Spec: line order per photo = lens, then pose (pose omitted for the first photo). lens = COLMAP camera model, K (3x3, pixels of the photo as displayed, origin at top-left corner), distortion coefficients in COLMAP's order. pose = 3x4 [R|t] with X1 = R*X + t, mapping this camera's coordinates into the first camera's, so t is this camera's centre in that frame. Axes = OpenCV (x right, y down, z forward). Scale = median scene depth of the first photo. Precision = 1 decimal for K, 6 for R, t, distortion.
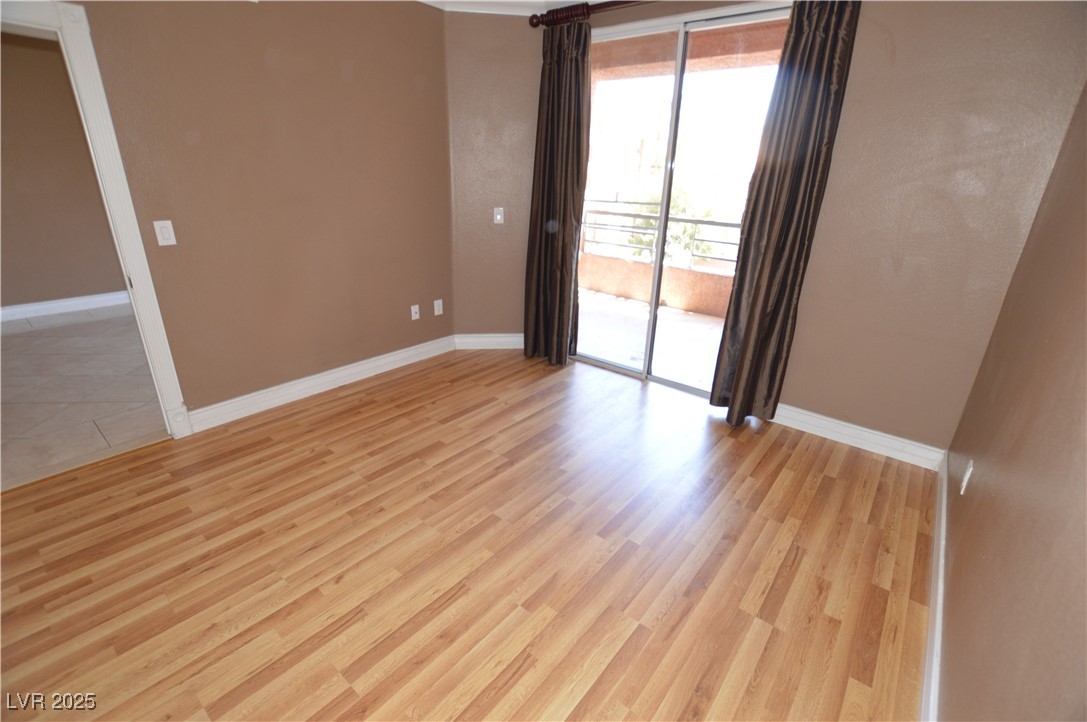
lens RADIAL K [[481.4, 0, 546.9], [0, 481.4, 364.4], [0, 0, 1]] dist [-0.029441, 0.000683]
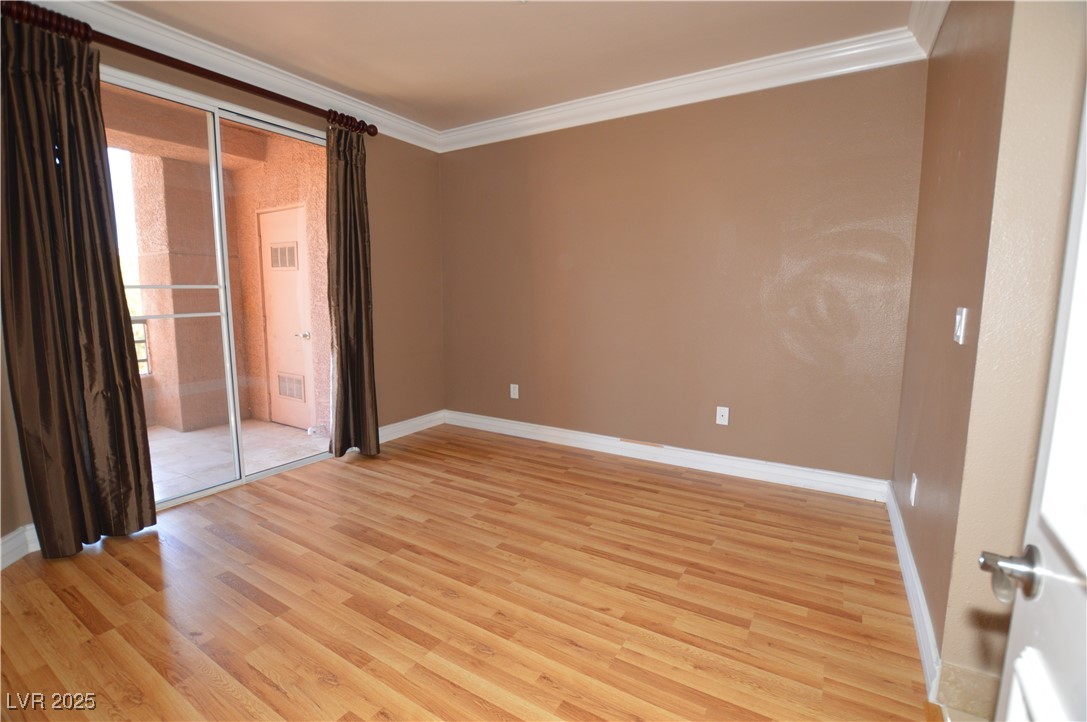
lens RADIAL K [[481.4, 0, 548.0], [0, 481.4, 362.5], [0, 0, 1]] dist [-0.029441, 0.000683]
pose [[-0.136194, -0.165115, 0.976825, -1.072457], [0.357618, 0.911335, 0.203906, -0.234344], [-0.923883, 0.377102, -0.065070, 0.780337]]
